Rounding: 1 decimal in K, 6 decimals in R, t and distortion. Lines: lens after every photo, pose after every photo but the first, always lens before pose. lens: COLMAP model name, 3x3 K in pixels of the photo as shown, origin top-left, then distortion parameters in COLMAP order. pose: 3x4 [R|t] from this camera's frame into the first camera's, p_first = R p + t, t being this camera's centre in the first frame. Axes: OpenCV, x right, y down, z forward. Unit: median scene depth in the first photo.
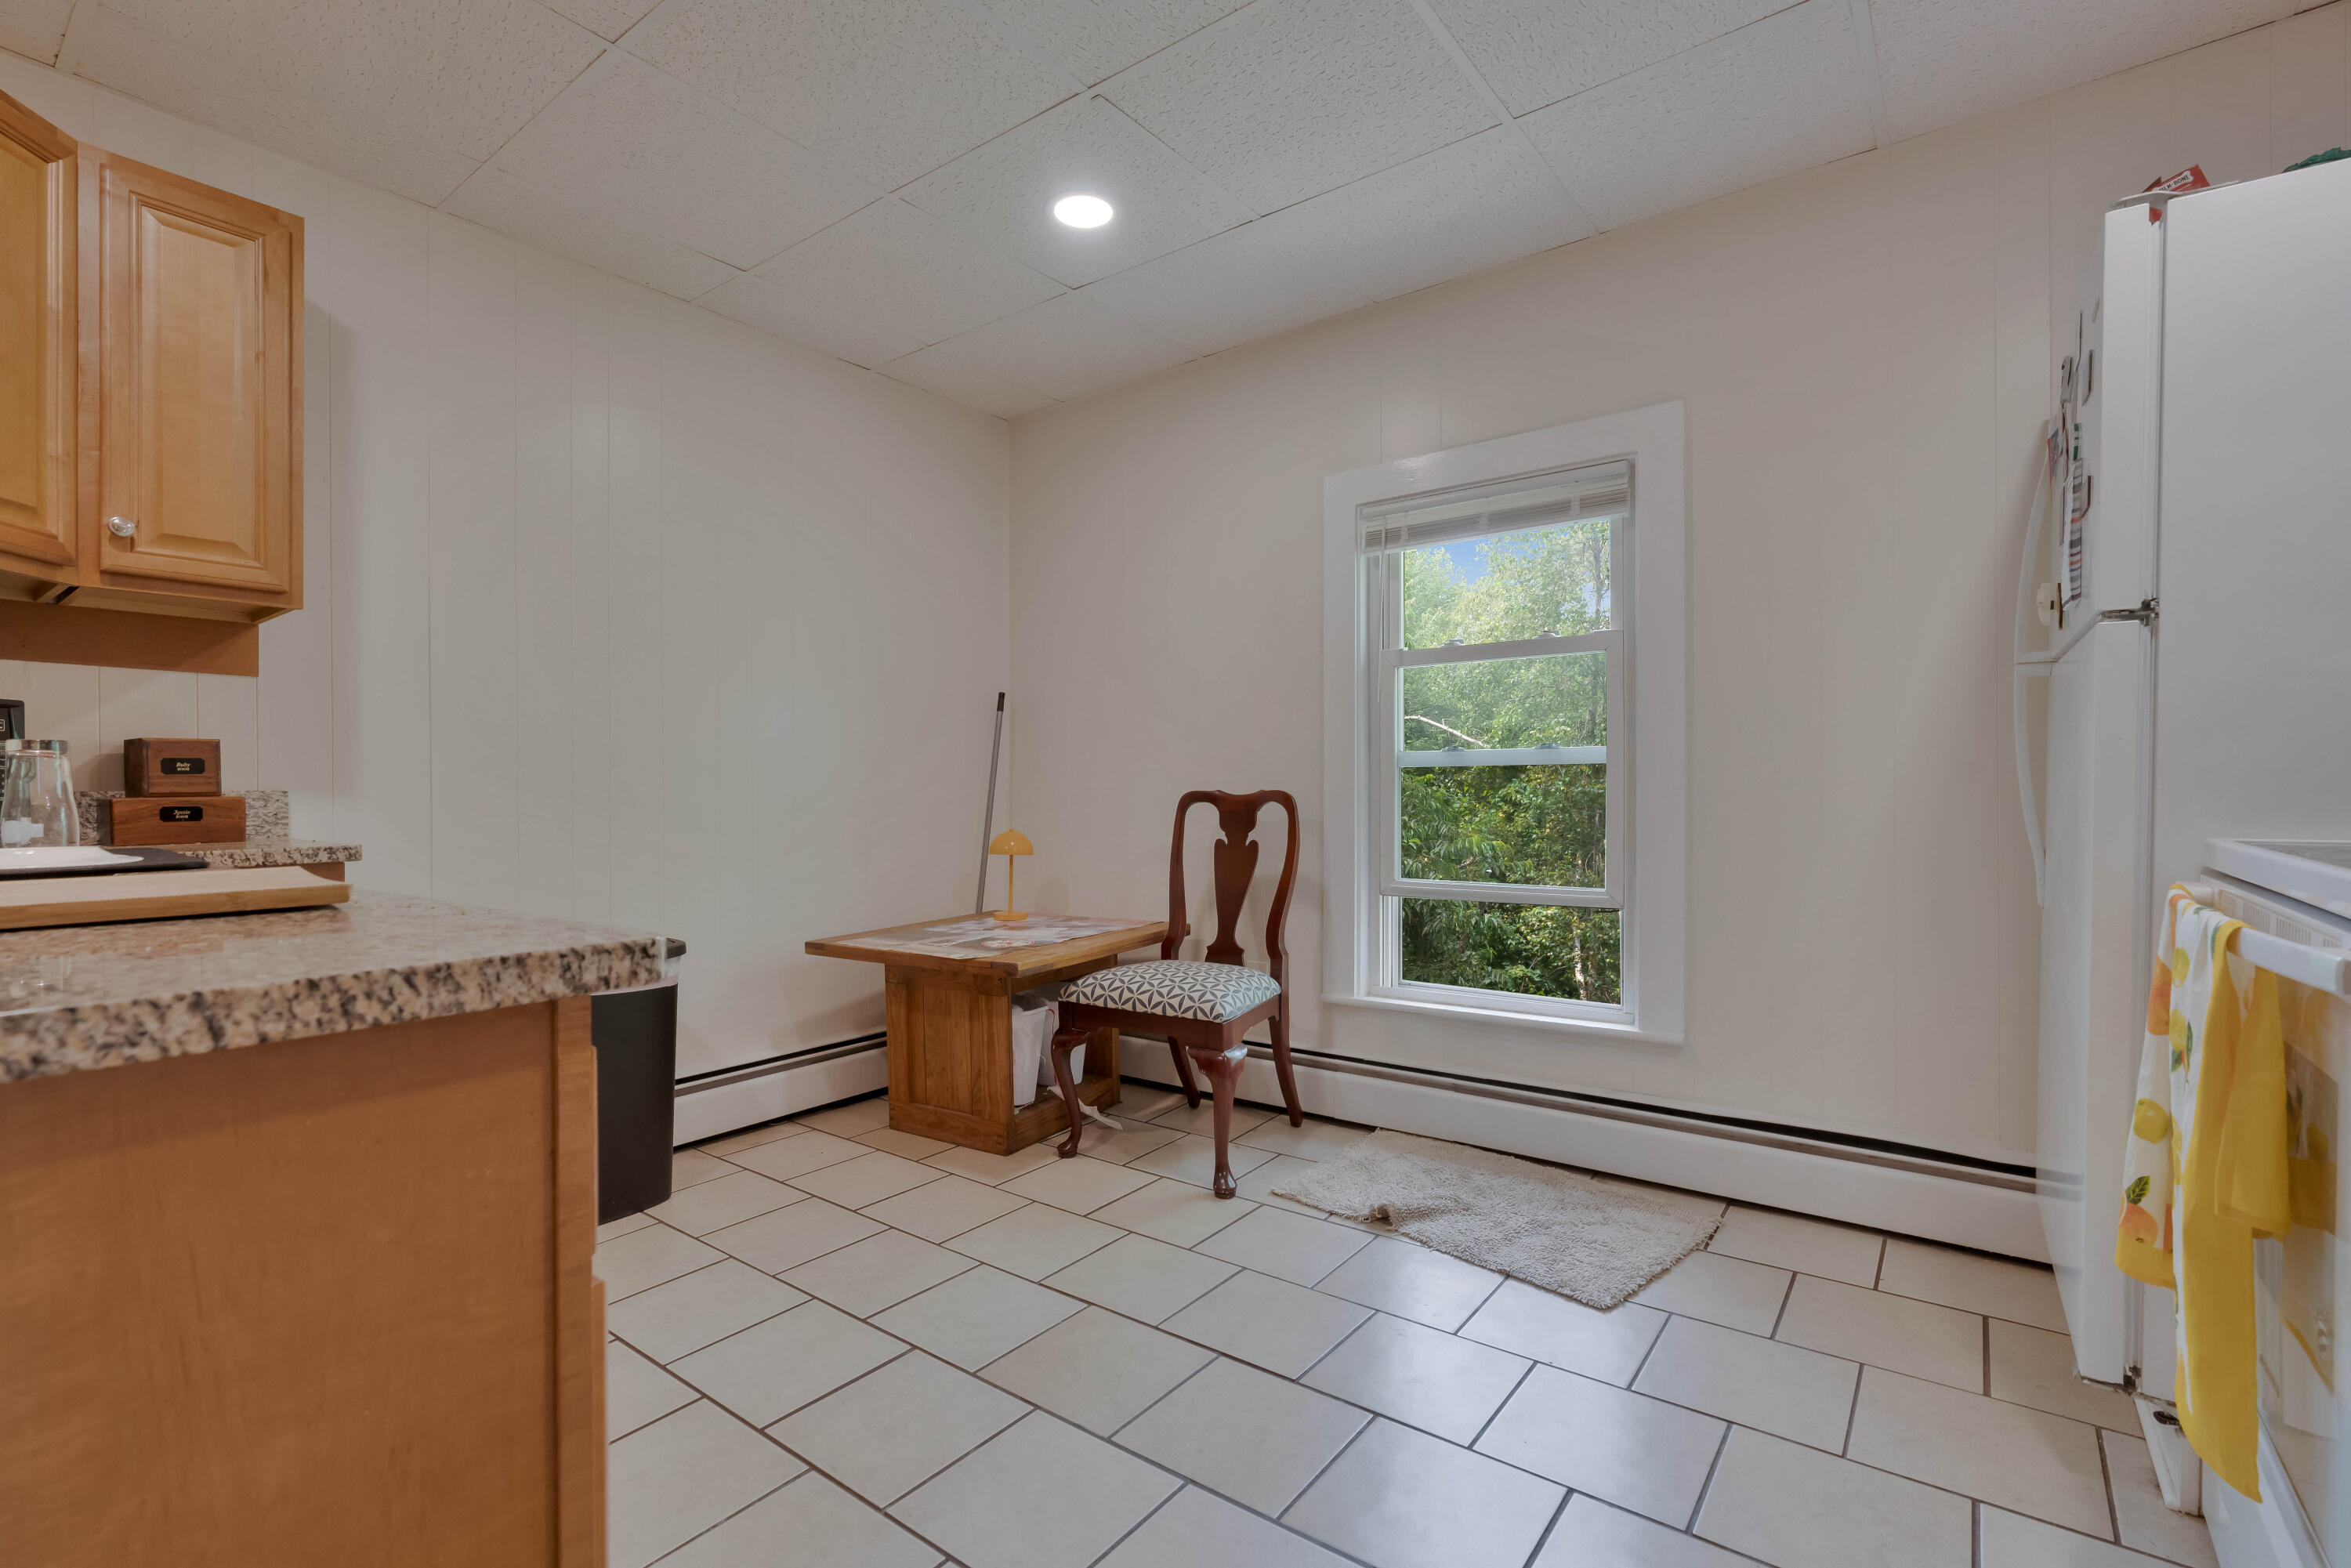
lens RADIAL K [[1060.8, 0, 1178.6], [0, 1060.8, 796.3], [0, 0, 1]] dist [-0.003681, 0.000750]
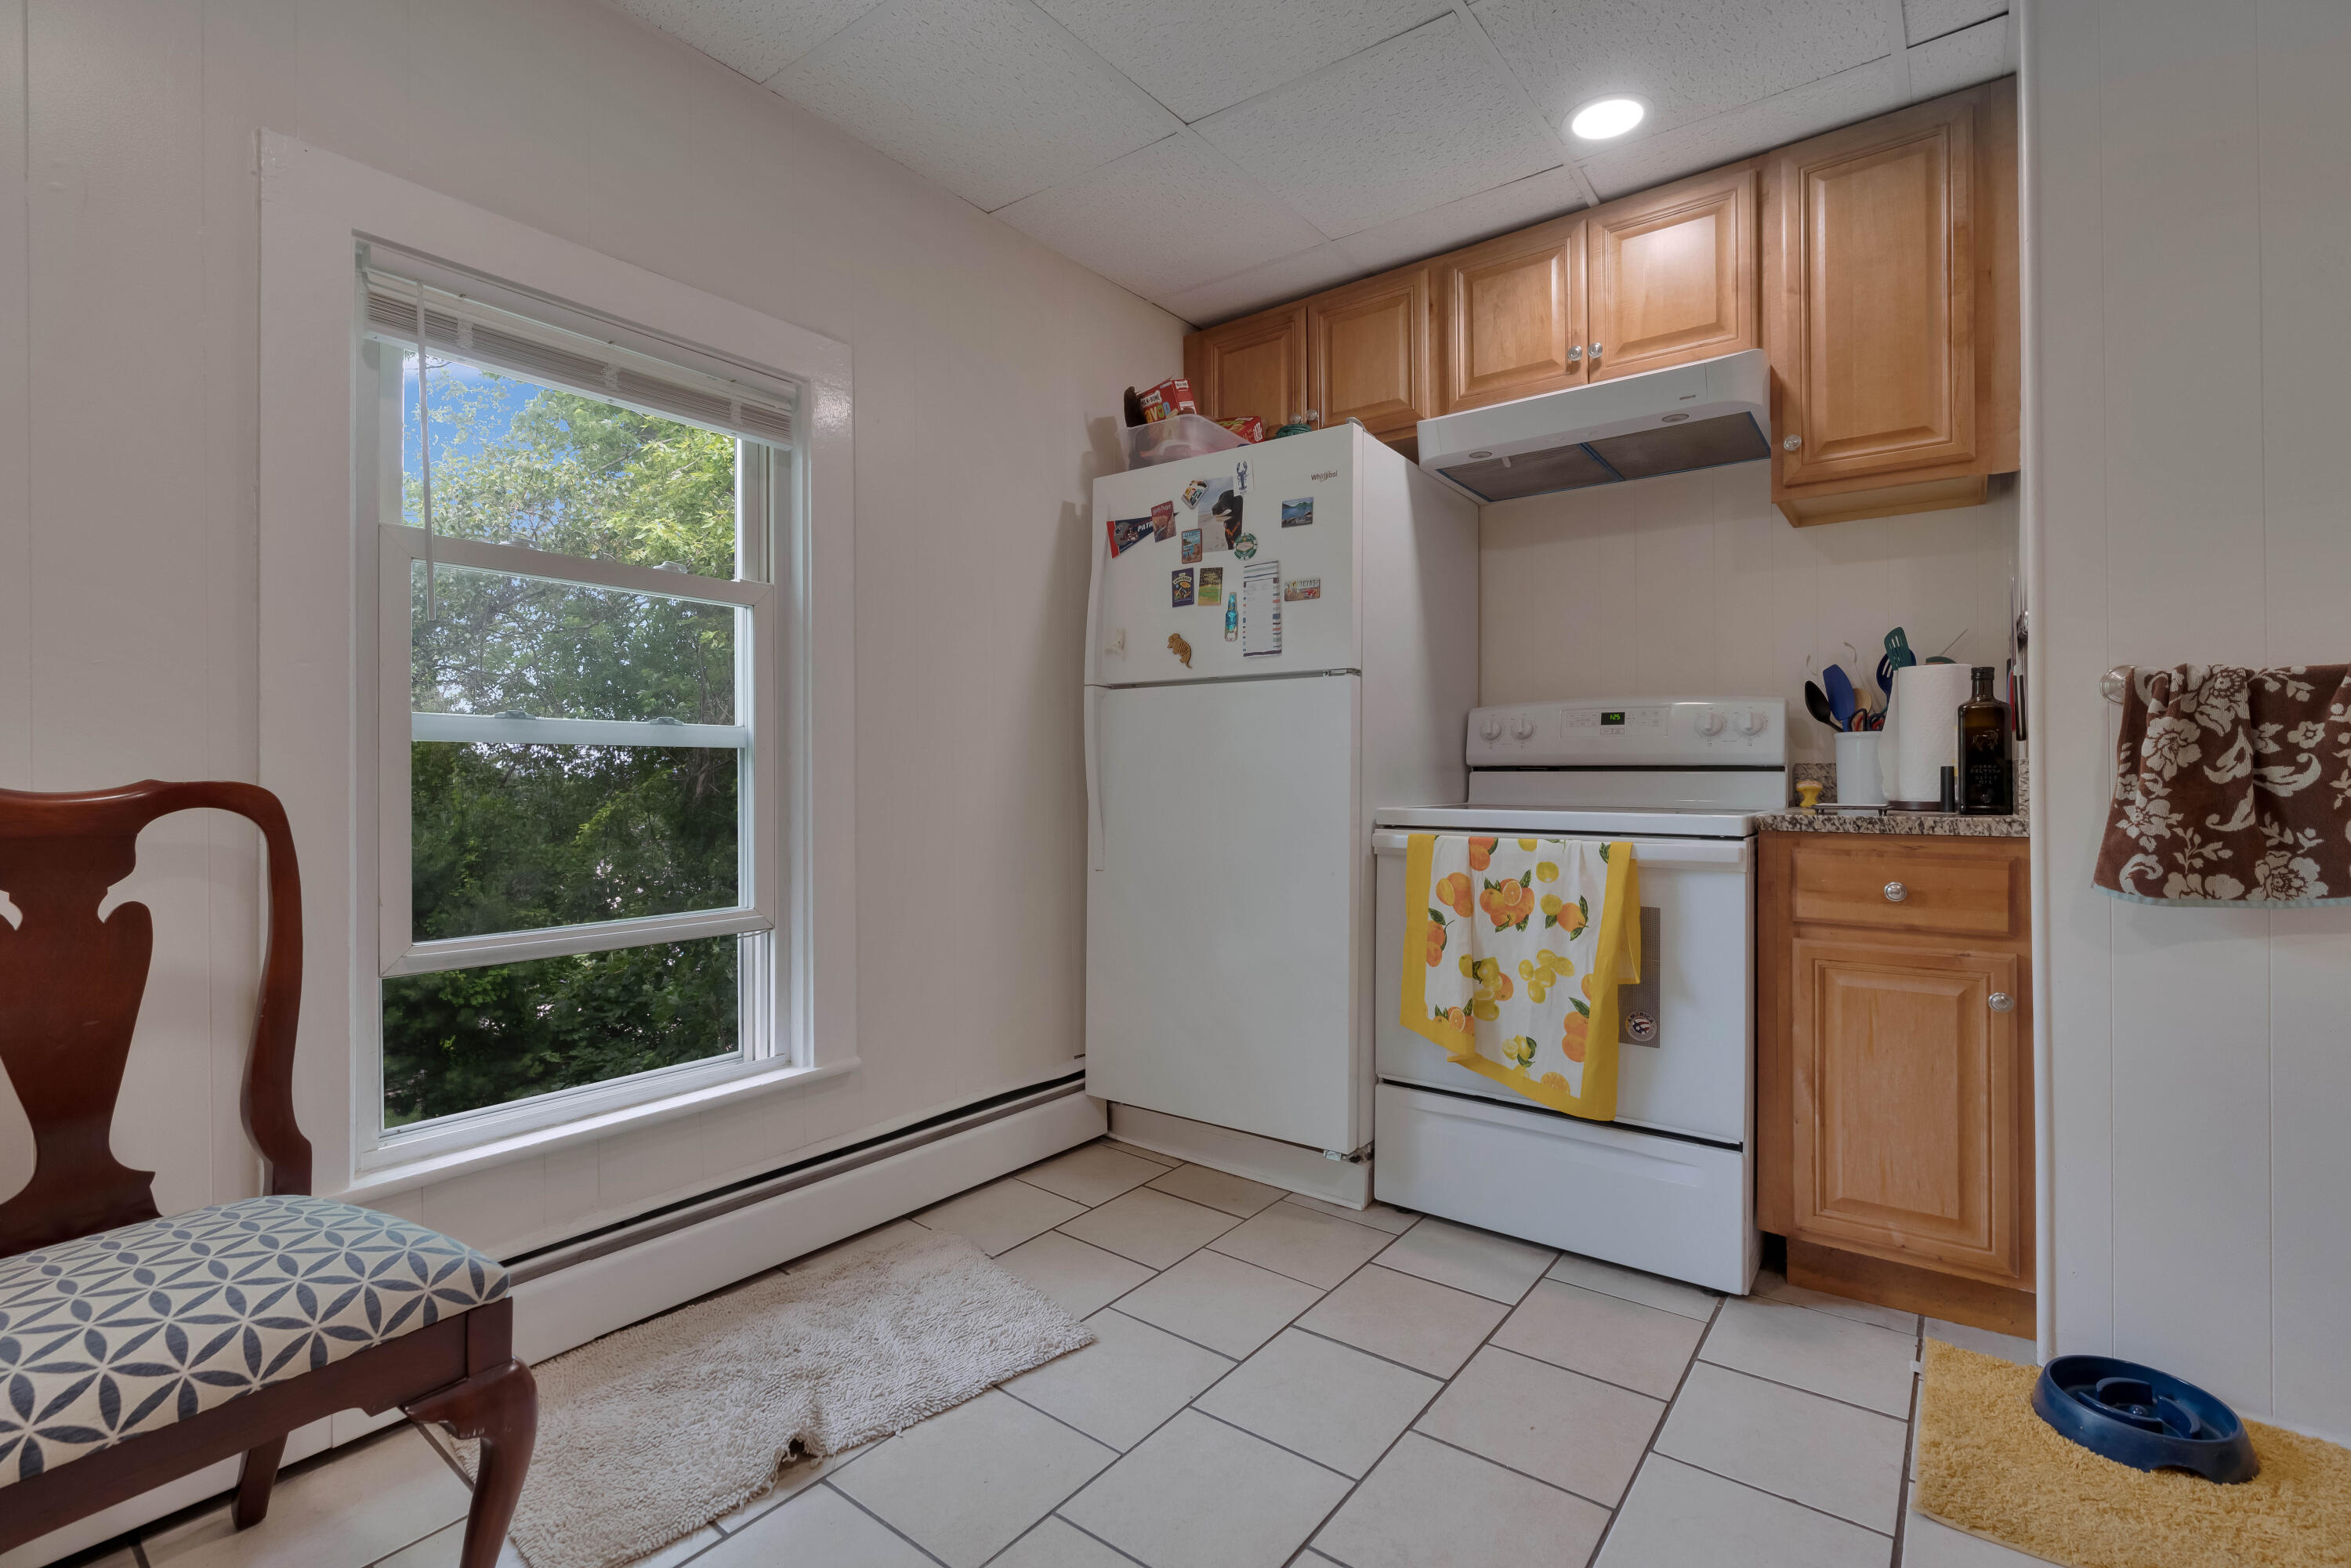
lens RADIAL K [[1060.8, 0, 1169.6], [0, 1060.8, 787.2], [0, 0, 1]] dist [-0.003681, 0.000750]
pose [[0.014899, -0.002085, 0.999887, -0.393930], [0.016287, 0.999866, 0.001842, 0.002267], [-0.999756, 0.016258, 0.014931, 0.694859]]
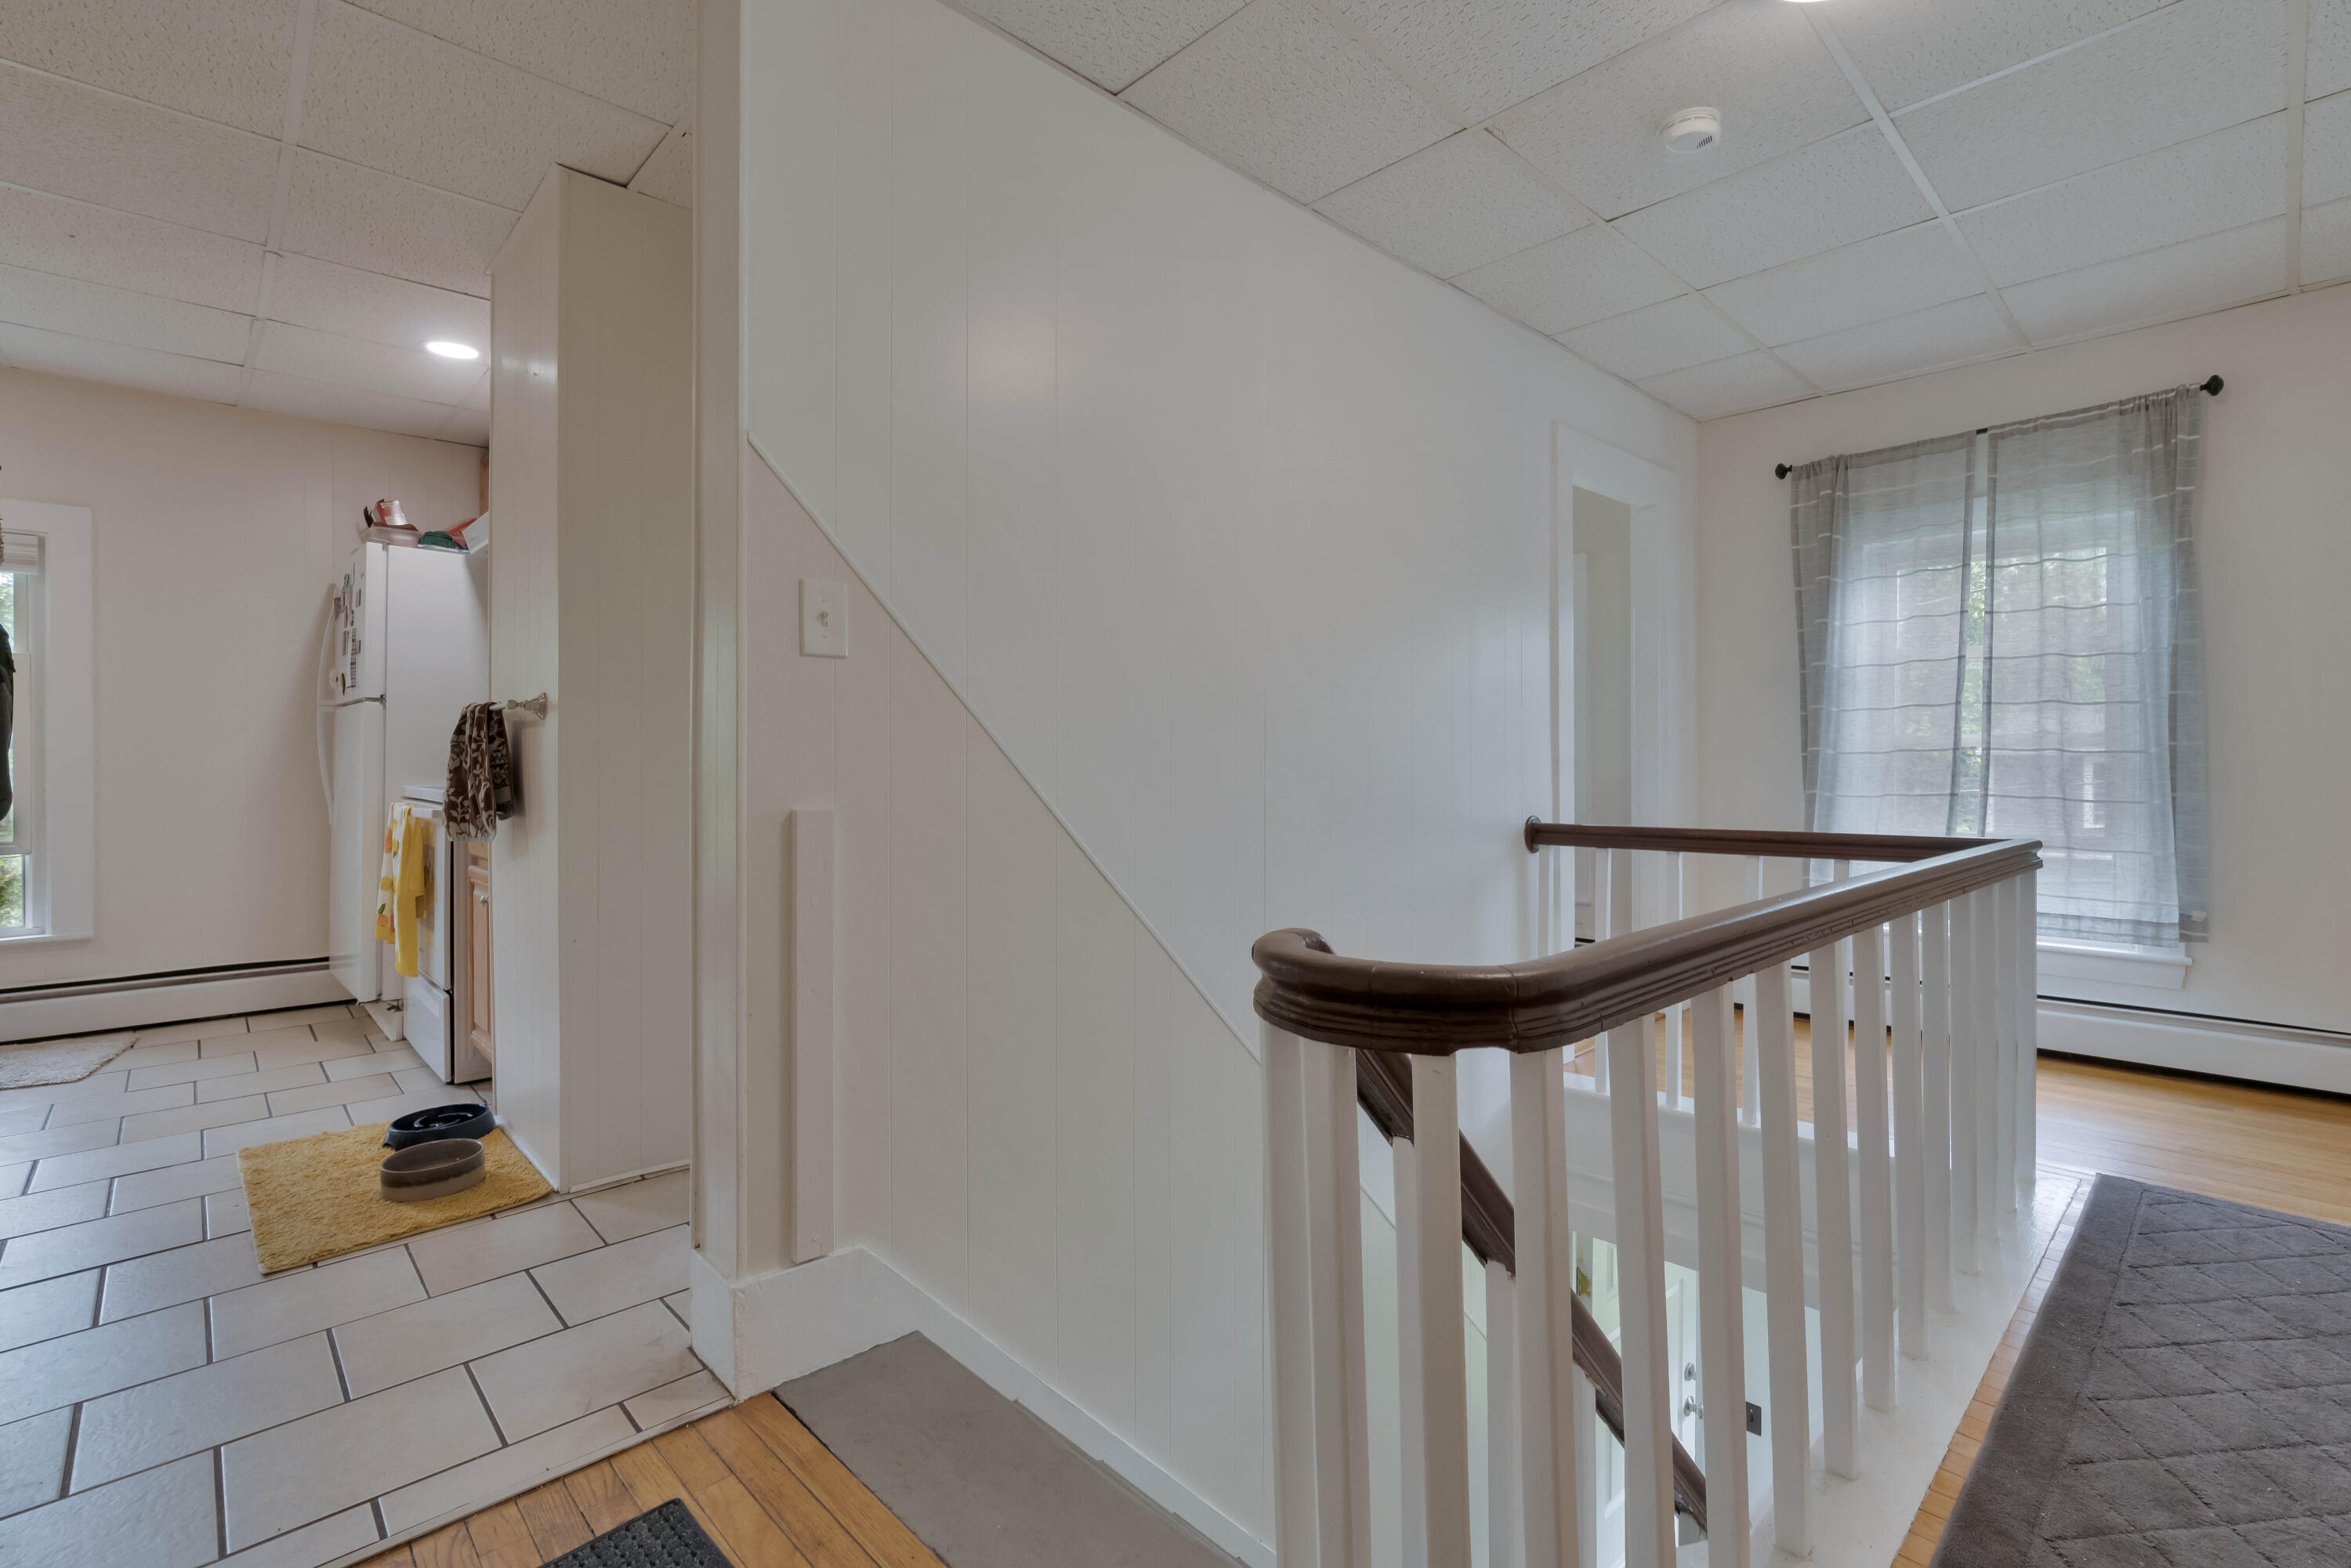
lens RADIAL K [[1060.8, 0, 1179.5], [0, 1060.8, 764.9], [0, 0, 1]] dist [-0.003681, 0.000750]
pose [[0.169489, 0.000054, 0.985532, -0.711685], [0.008100, 0.999966, -0.001448, 0.003826], [-0.985499, 0.008229, 0.169483, -0.741131]]
